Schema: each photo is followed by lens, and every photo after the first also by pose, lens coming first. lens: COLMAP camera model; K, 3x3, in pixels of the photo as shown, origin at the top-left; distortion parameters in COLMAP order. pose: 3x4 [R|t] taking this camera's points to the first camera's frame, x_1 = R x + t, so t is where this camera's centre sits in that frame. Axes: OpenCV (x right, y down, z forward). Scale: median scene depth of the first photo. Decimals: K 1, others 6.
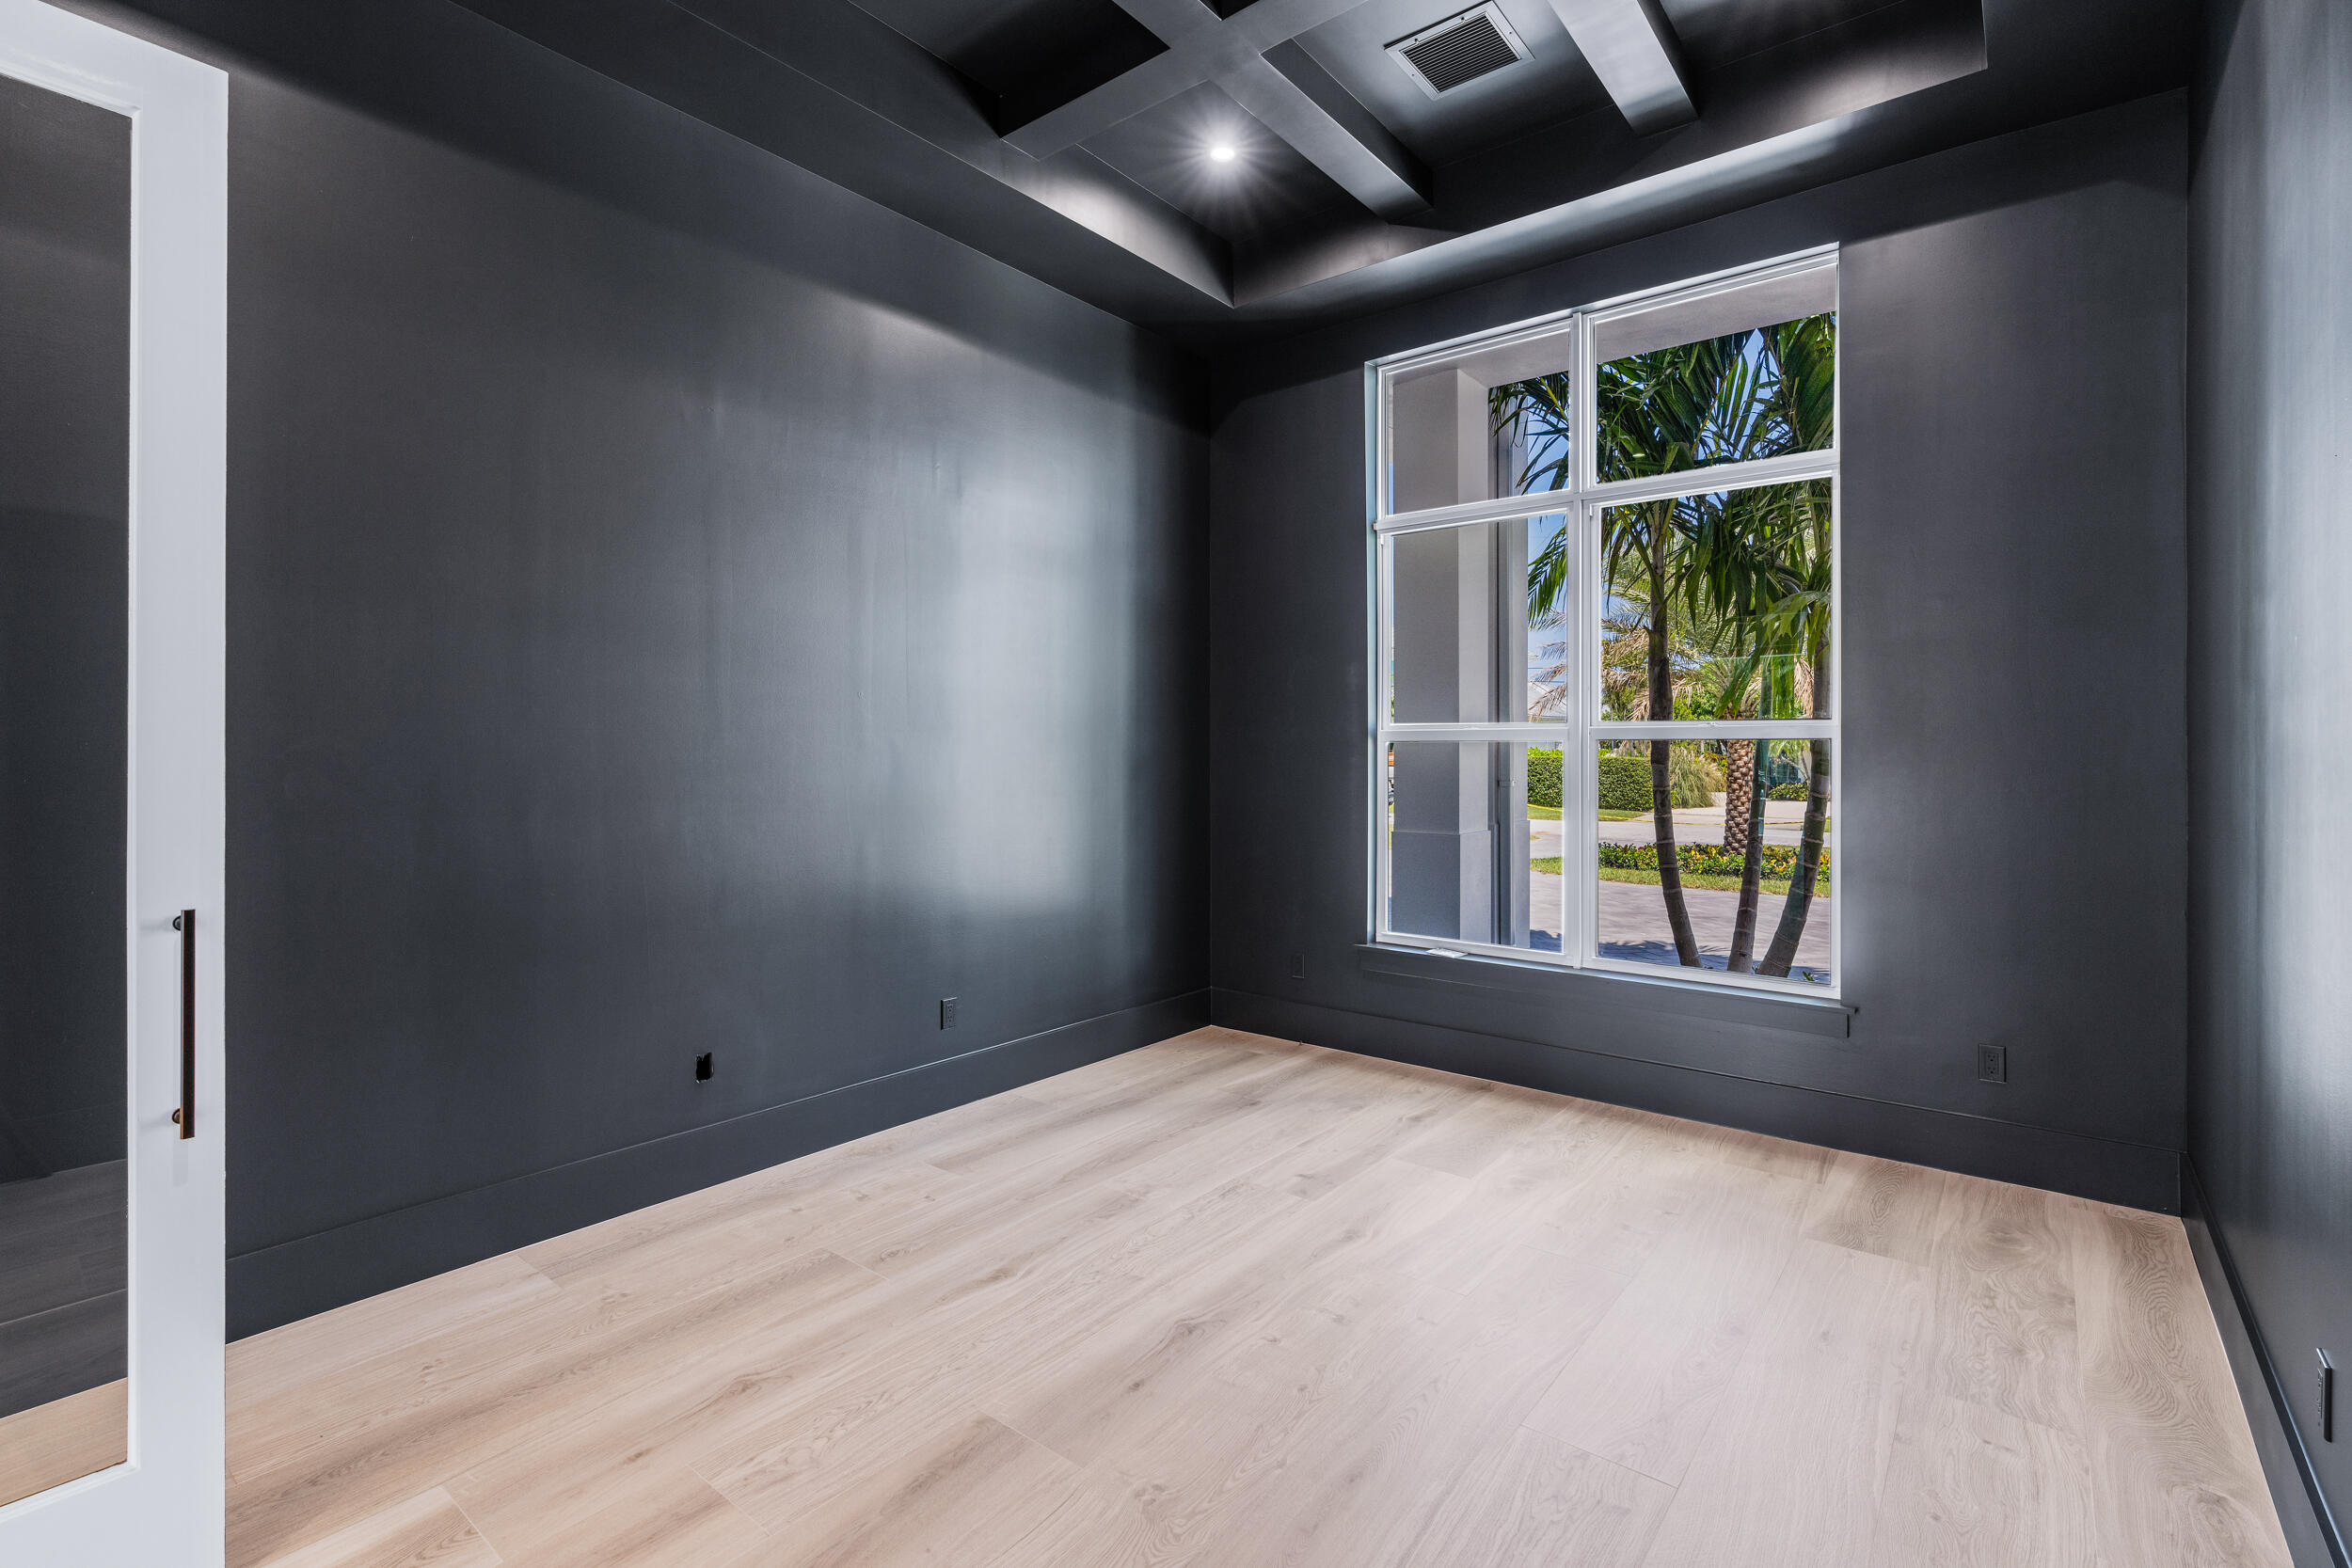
lens RADIAL K [[1065.2, 0, 1170.8], [0, 1065.2, 773.8], [0, 0, 1]] dist [-0.000079, 0.000102]
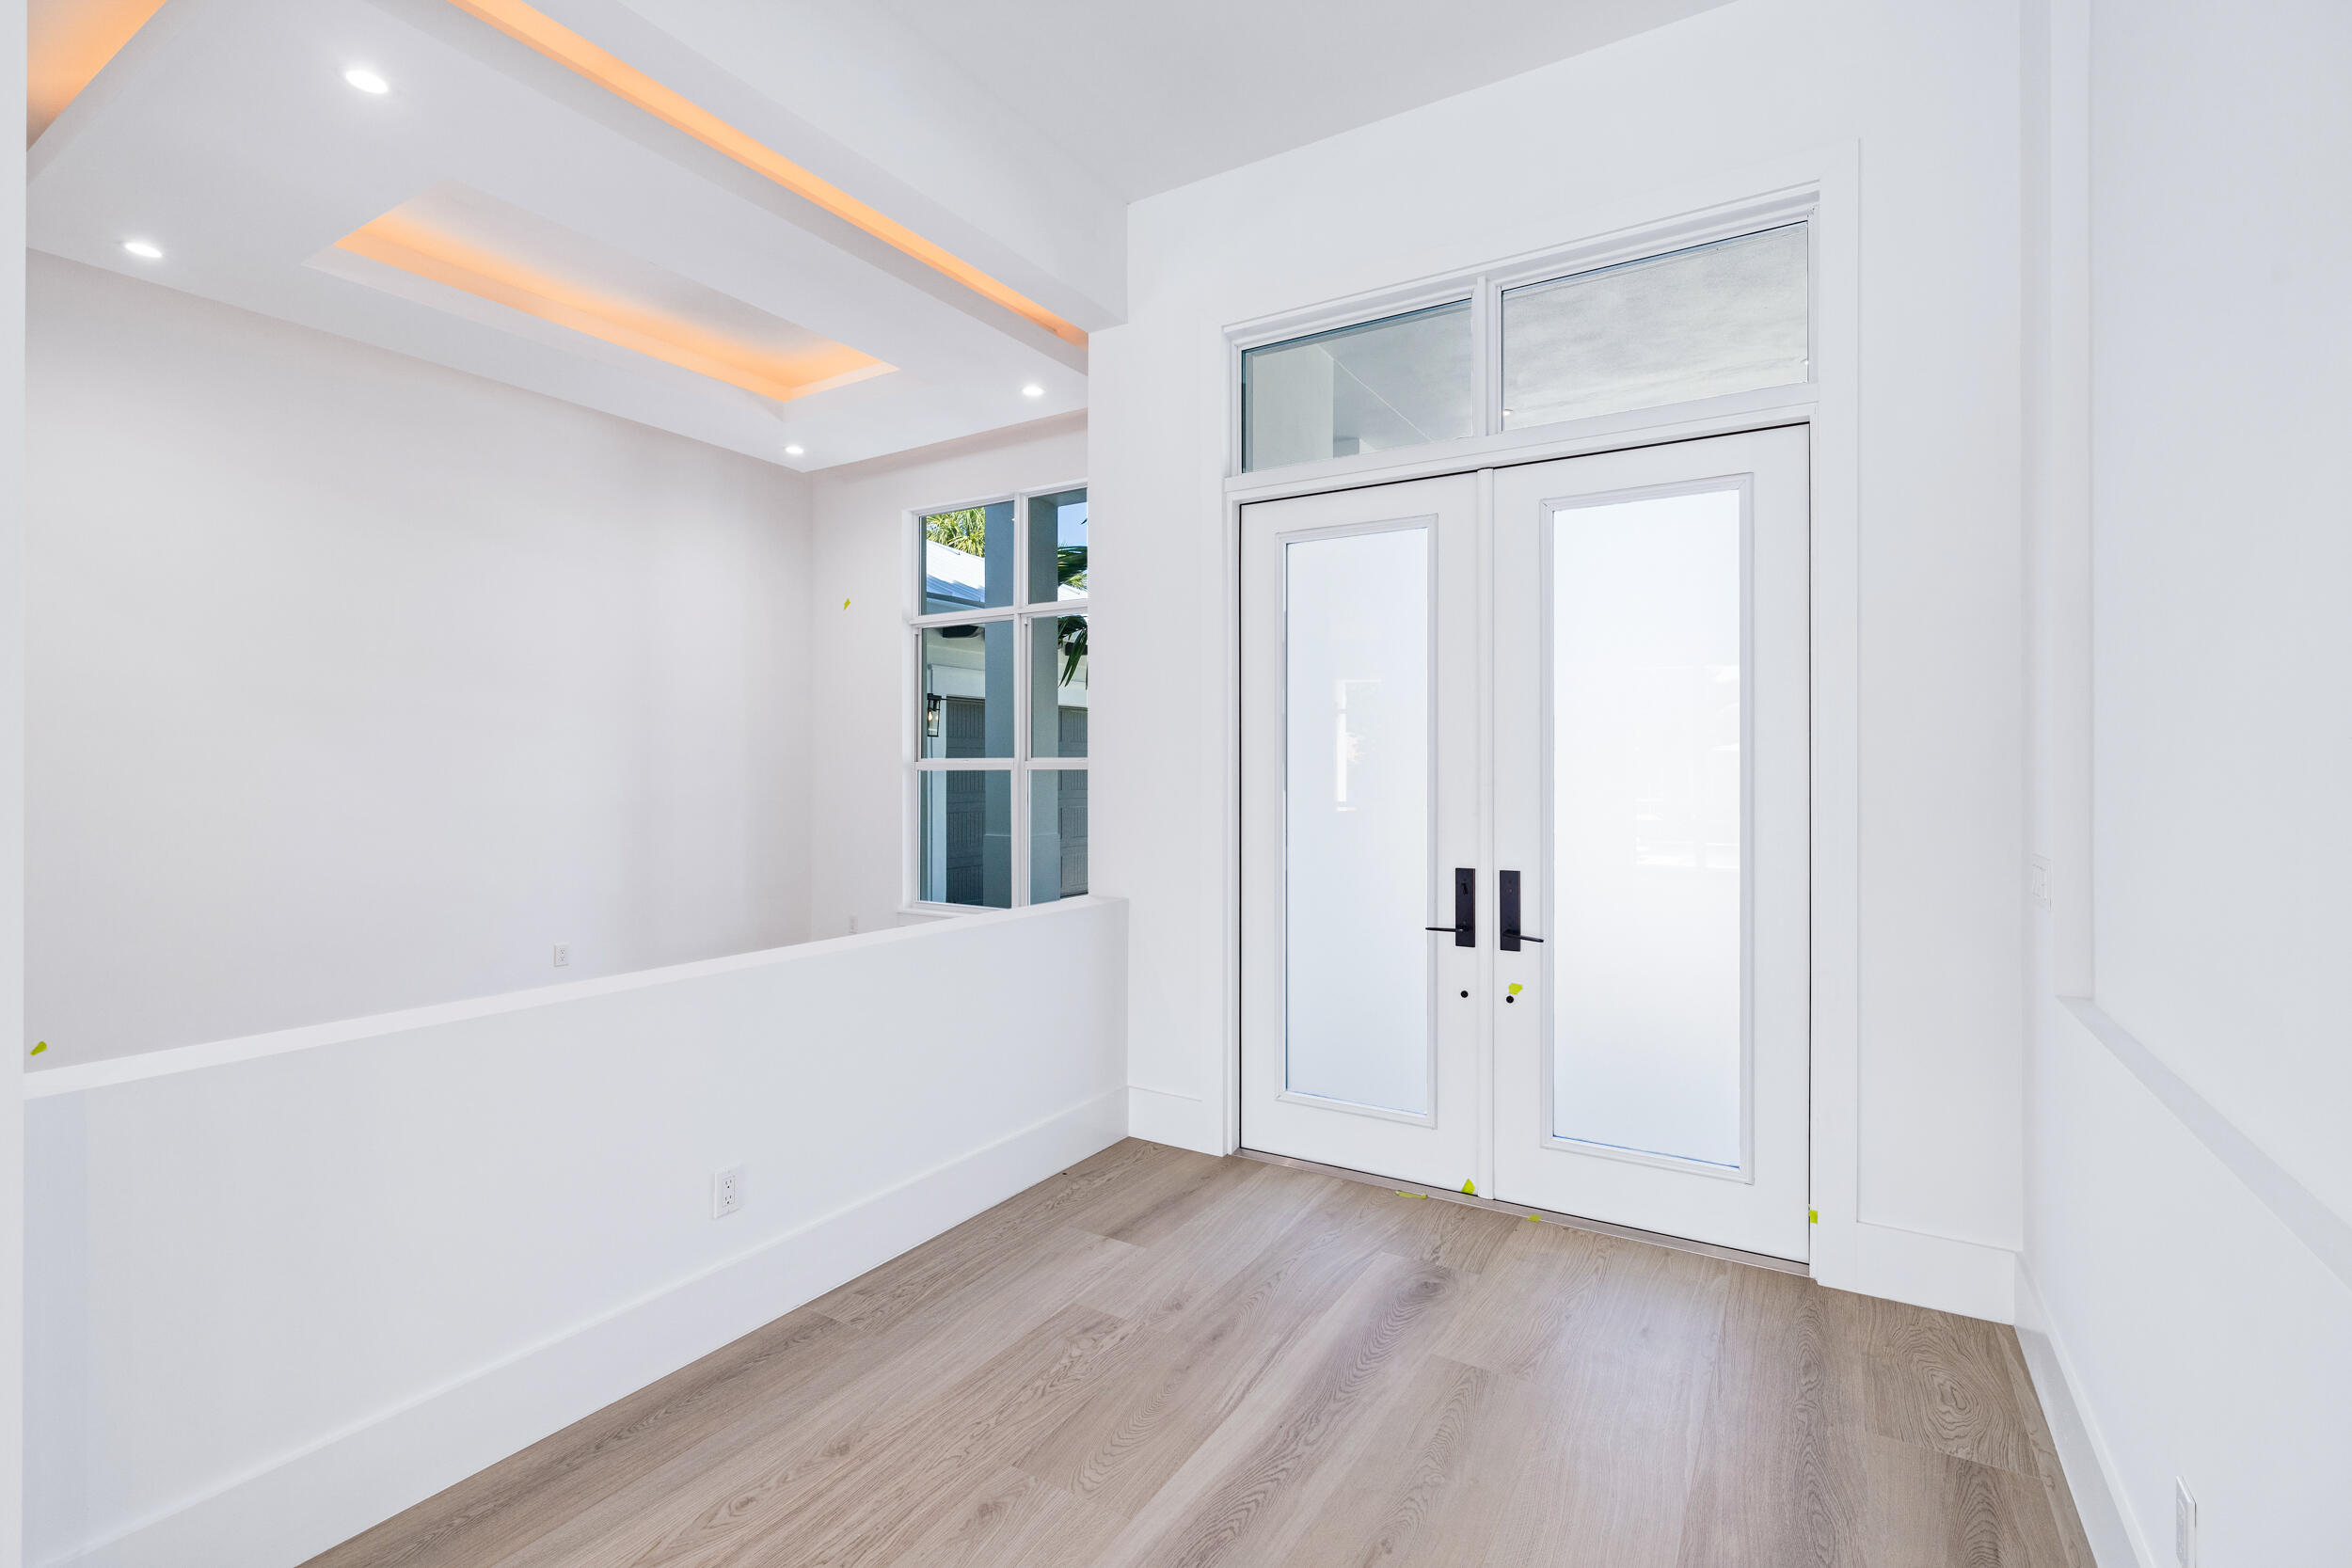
lens RADIAL K [[1065.2, 0, 1170.8], [0, 1065.2, 773.8], [0, 0, 1]] dist [-0.000079, 0.000102]
pose [[-0.992452, -0.001982, -0.122616, -0.242542], [-0.002577, 0.999986, 0.004695, -0.042909], [0.122605, 0.004976, -0.992443, 1.901354]]
